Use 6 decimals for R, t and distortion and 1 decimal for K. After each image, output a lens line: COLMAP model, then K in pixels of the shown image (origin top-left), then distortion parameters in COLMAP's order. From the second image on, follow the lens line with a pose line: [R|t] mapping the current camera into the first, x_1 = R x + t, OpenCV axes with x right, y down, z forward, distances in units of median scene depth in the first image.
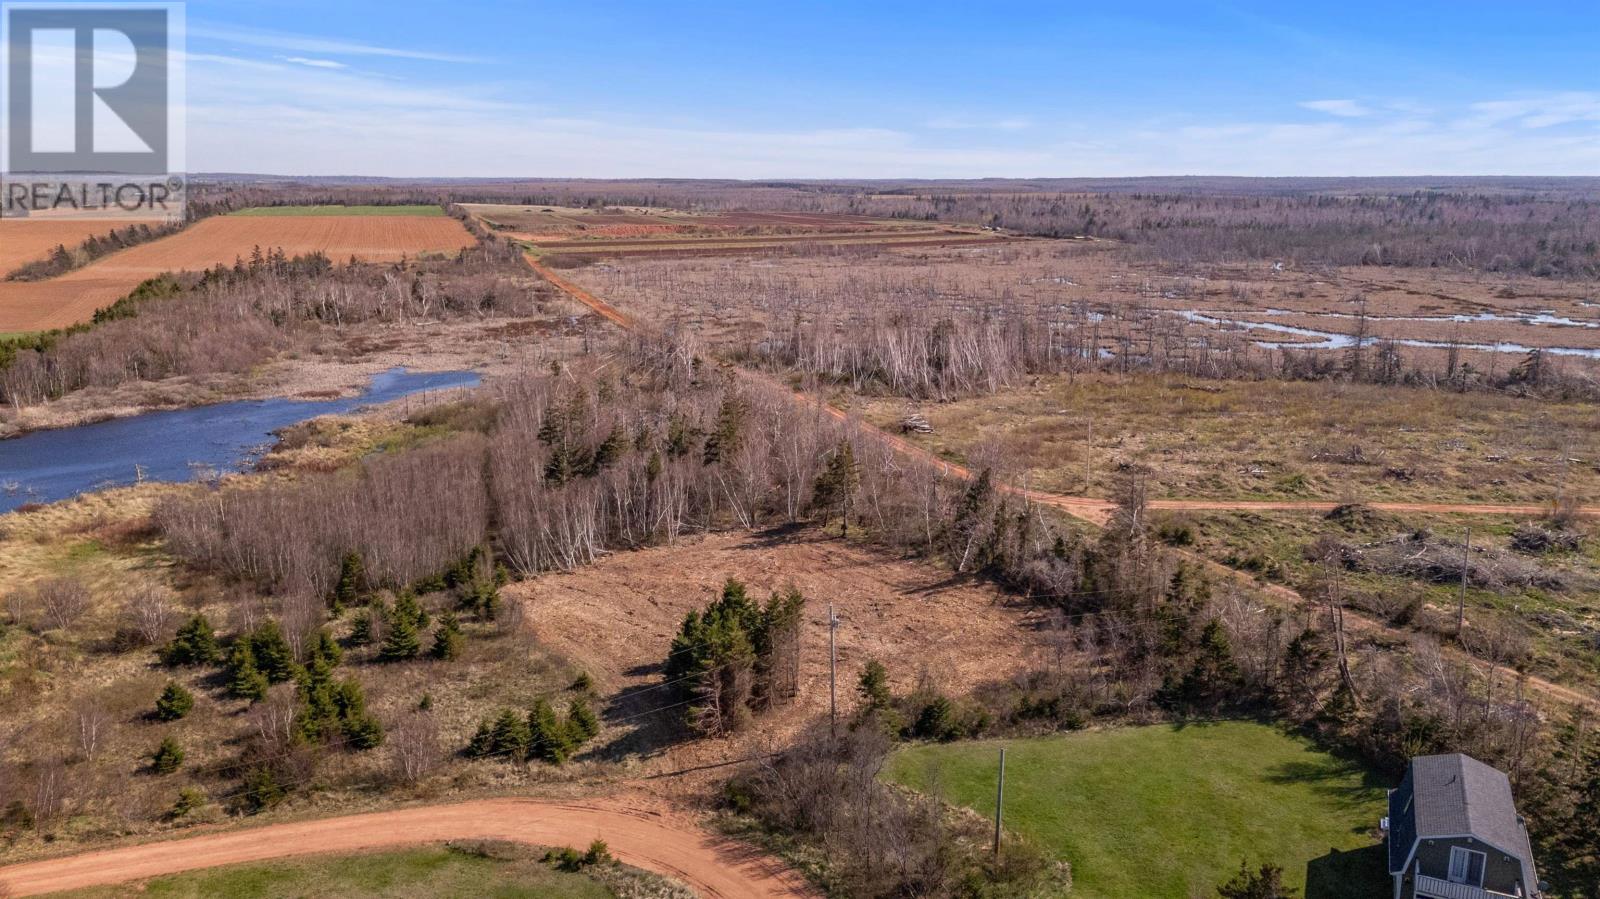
lens RADIAL K [[1173.0, 0, 800.0], [0, 1173.0, 449.5], [0, 0, 1]] dist [0.074120, -0.071333]
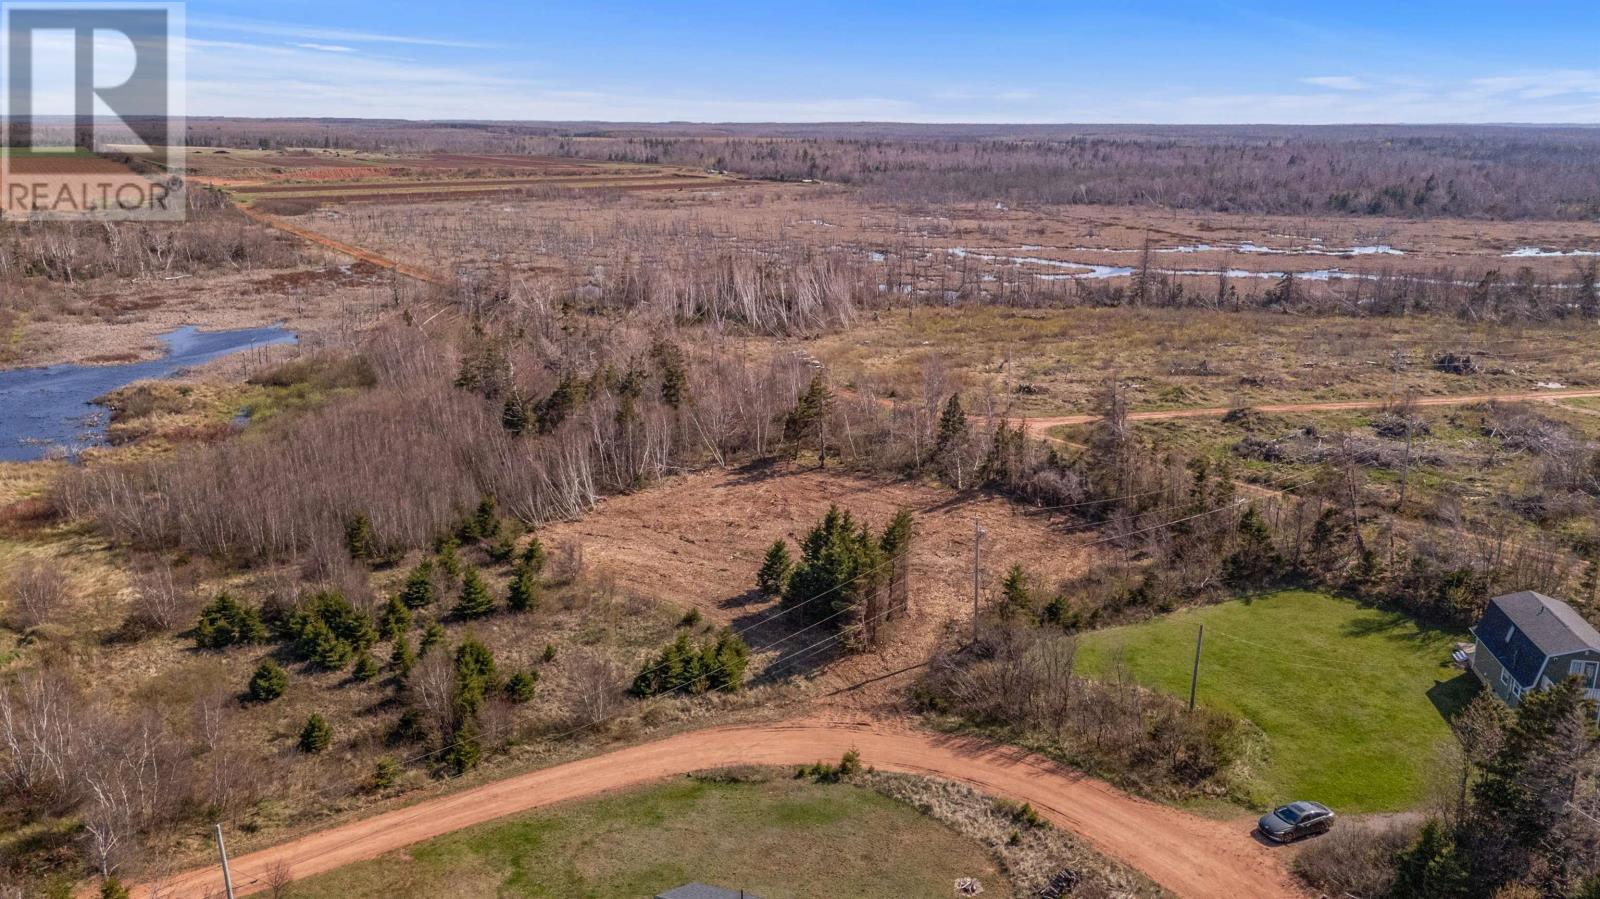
lens RADIAL K [[1173.0, 0, 800.0], [0, 1173.0, 449.5], [0, 0, 1]] dist [0.074120, -0.071333]
pose [[0.966241, -0.064081, 0.249542, -0.198701], [0.052837, 0.997274, 0.051507, 0.004151], [-0.252162, -0.036583, 0.966993, 0.007215]]
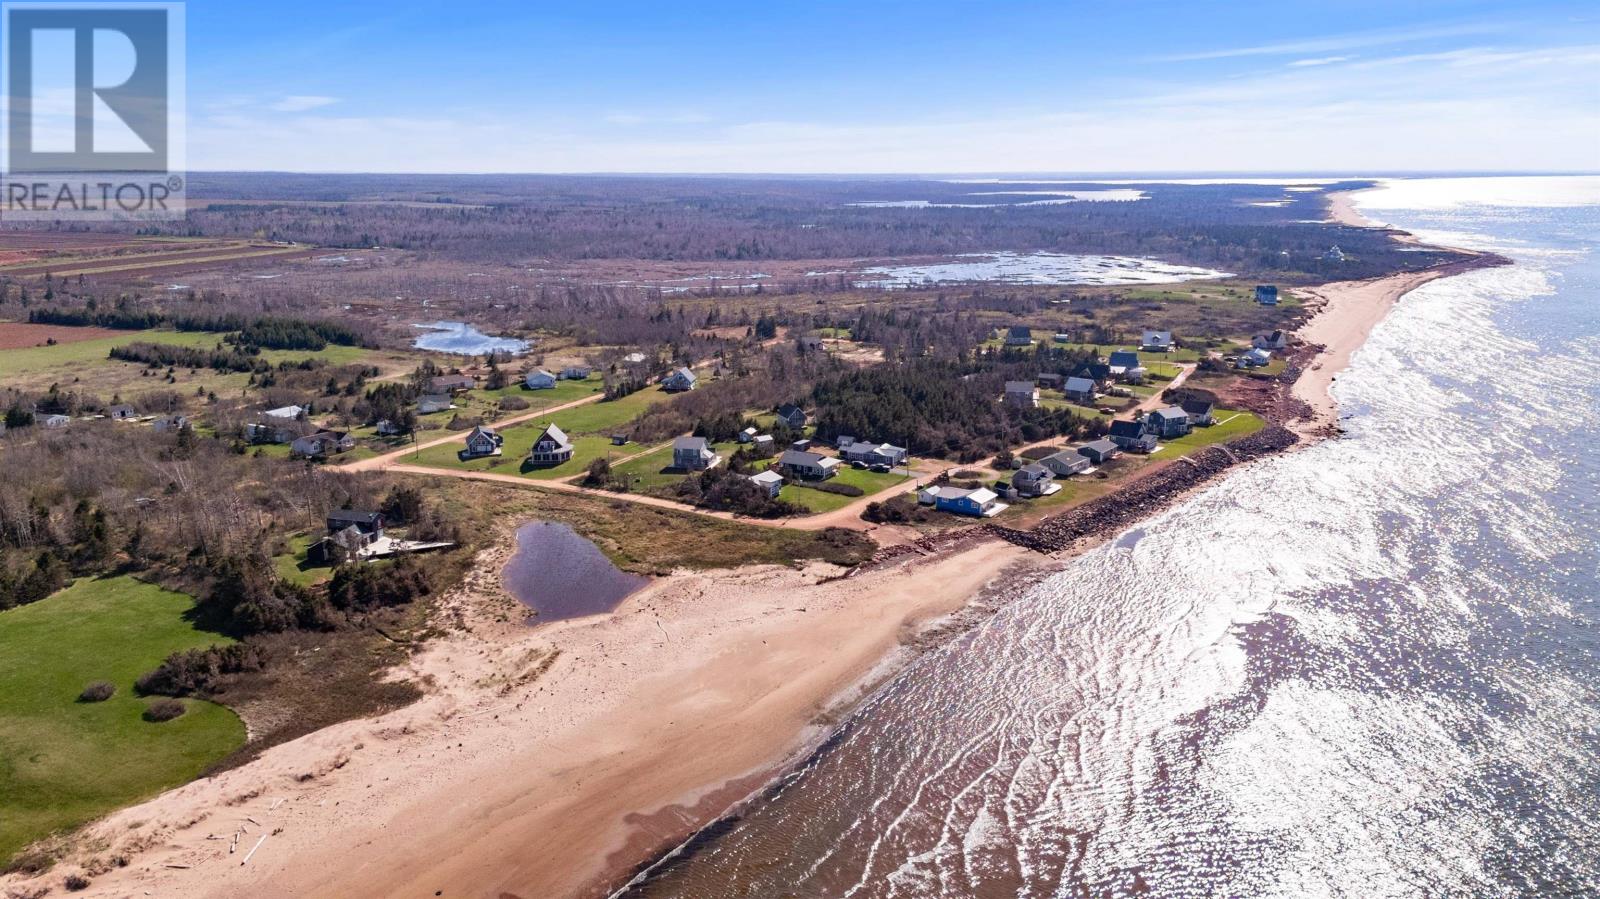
lens RADIAL K [[1173.0, 0, 800.0], [0, 1173.0, 449.5], [0, 0, 1]] dist [0.074120, -0.071333]
pose [[0.663788, -0.172299, 0.727804, -2.685496], [0.165501, 0.982818, 0.081726, 0.187897], [-0.729379, 0.066203, 0.680898, -1.965805]]
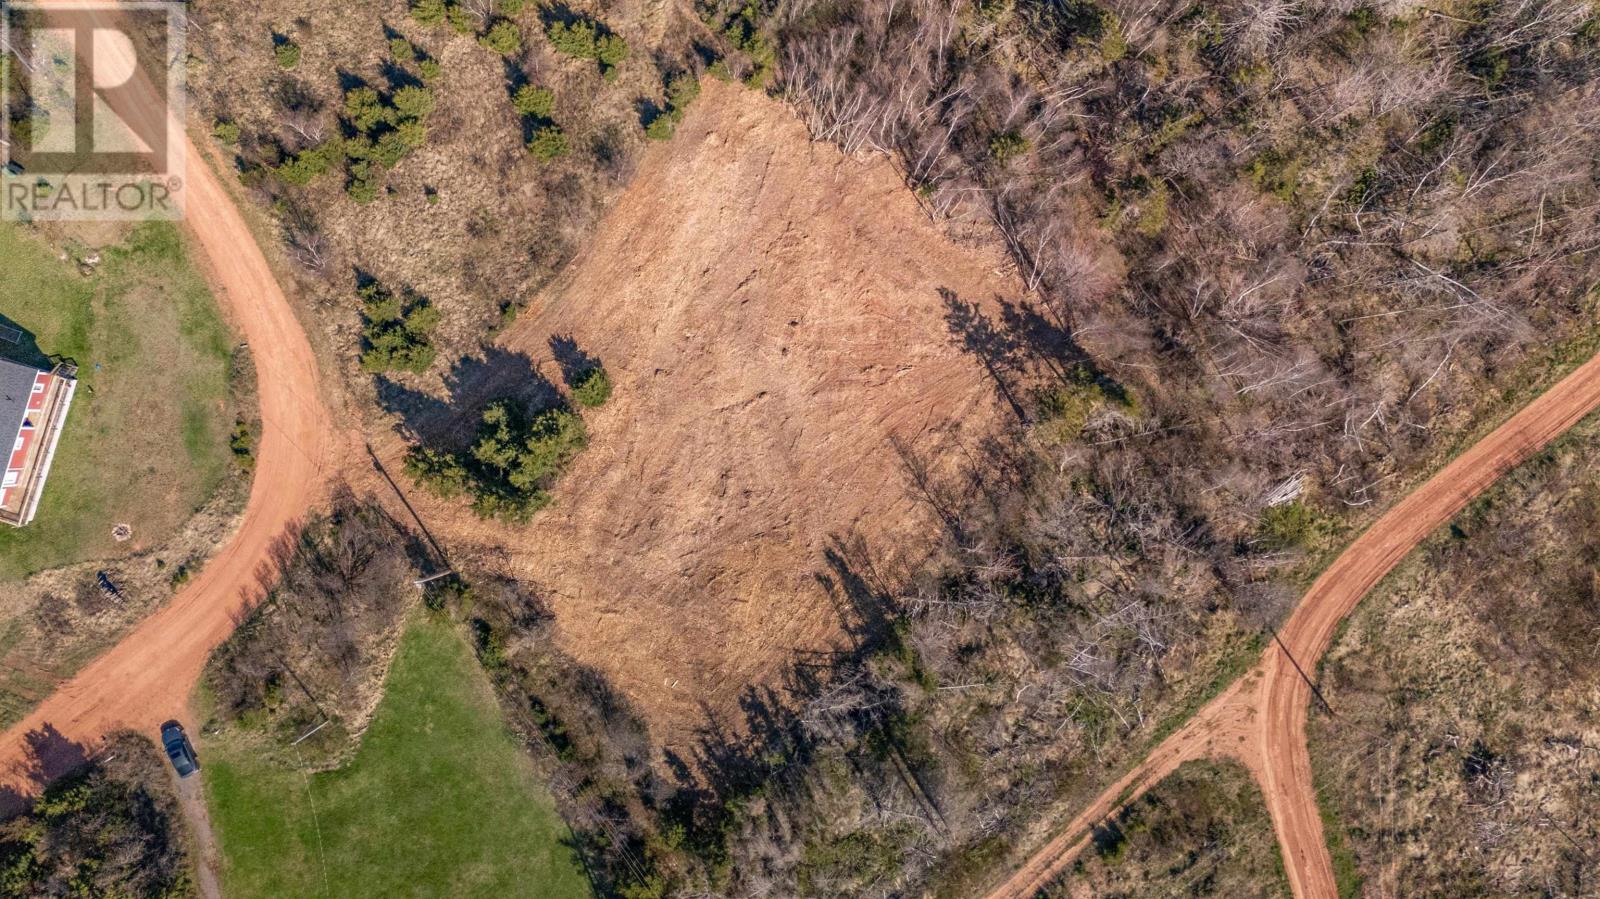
lens RADIAL K [[1173.0, 0, 800.0], [0, 1173.0, 449.5], [0, 0, 1]] dist [0.074120, -0.071333]
pose [[0.291747, 0.956484, -0.004790, 0.009891], [-0.203005, 0.066813, 0.976895, -0.534133], [0.934704, -0.284034, 0.213664, 0.580021]]
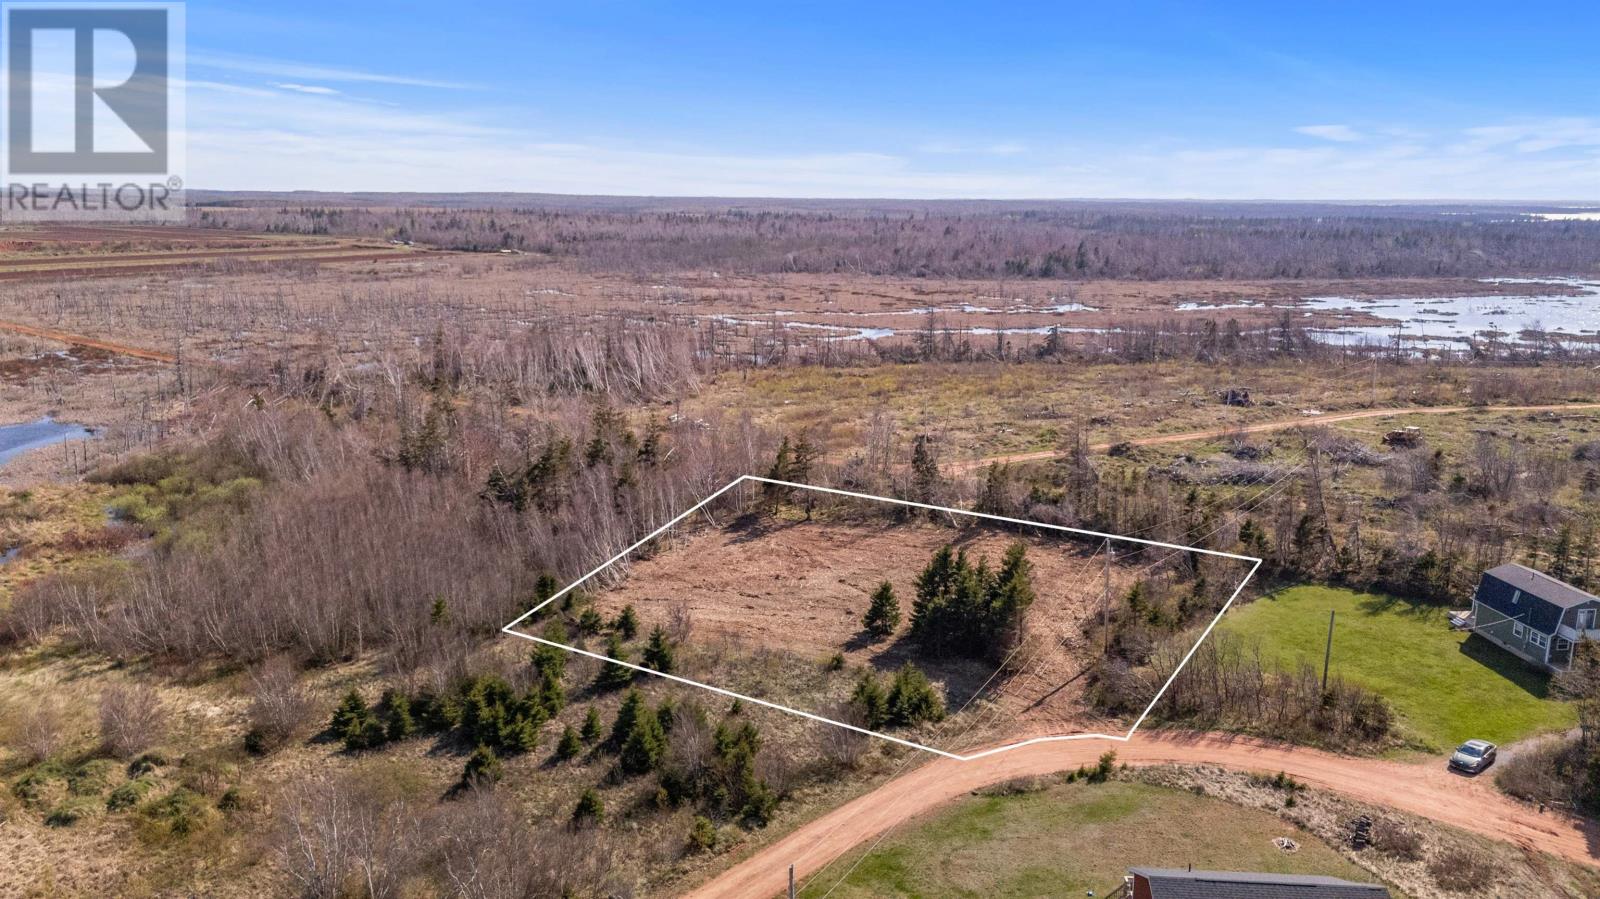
lens RADIAL K [[1173.0, 0, 800.0], [0, 1173.0, 449.5], [0, 0, 1]] dist [0.074120, -0.071333]
pose [[0.850322, -0.104593, 0.515764, -0.434213], [0.110991, 0.993649, 0.018518, -0.008603], [-0.514425, 0.041499, 0.856530, 0.064014]]
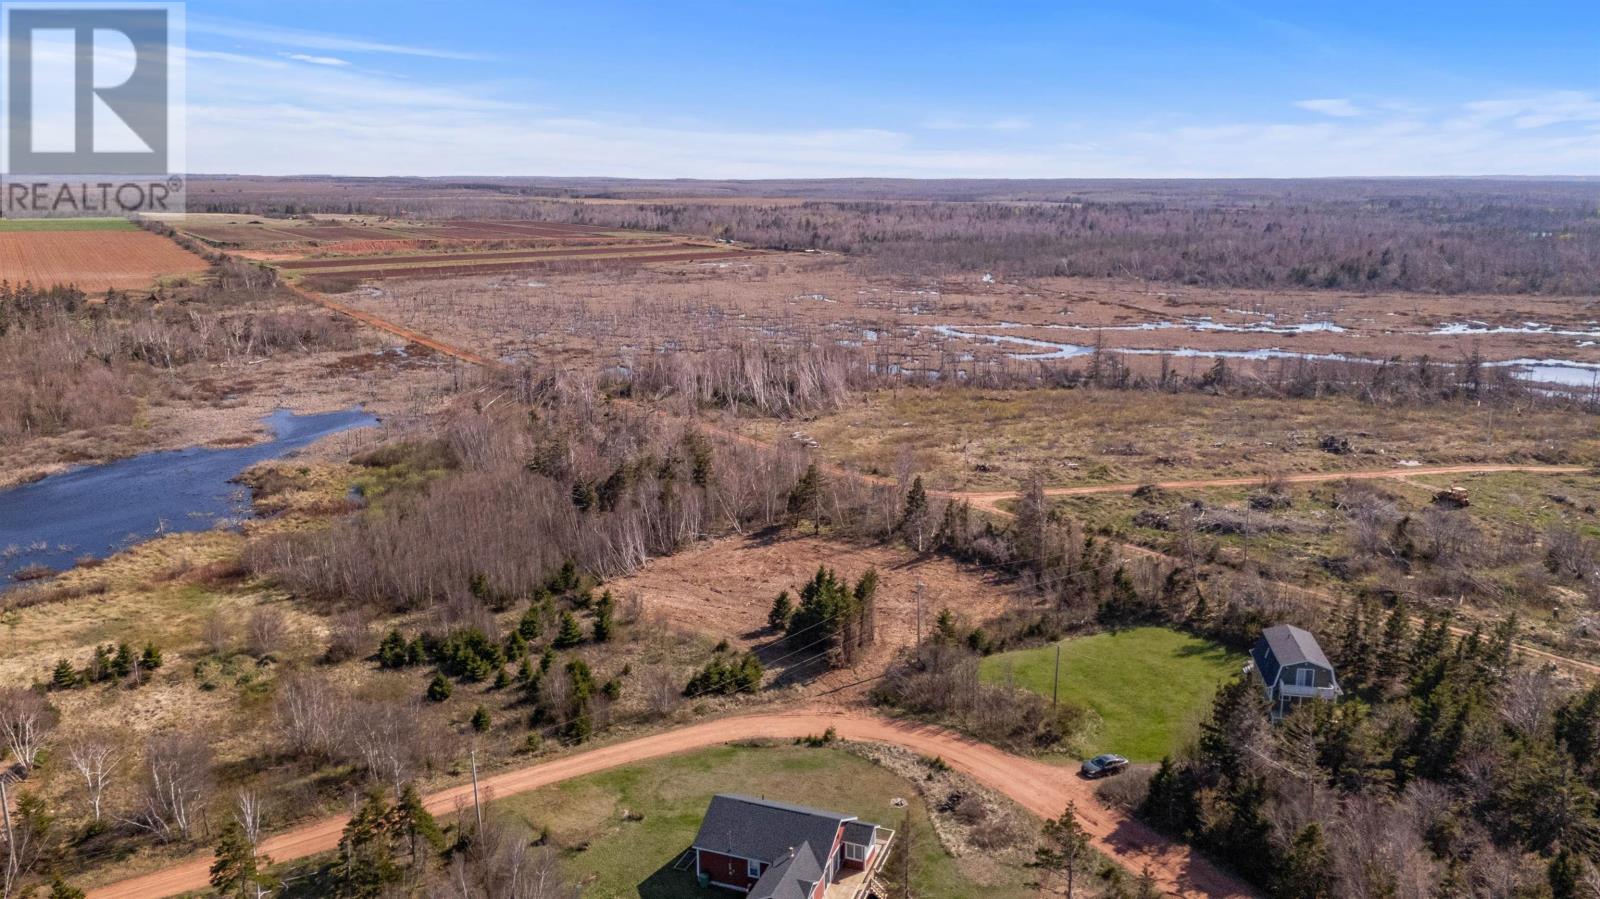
lens RADIAL K [[1165.1, 0, 800.0], [0, 1165.1, 449.5], [0, 0, 1]] dist [0.115490, -0.185232]
pose [[0.966963, -0.056466, 0.248583, -0.257039], [0.055788, 0.998395, 0.009775, -0.030060], [-0.248736, 0.004416, 0.968561, -0.241045]]
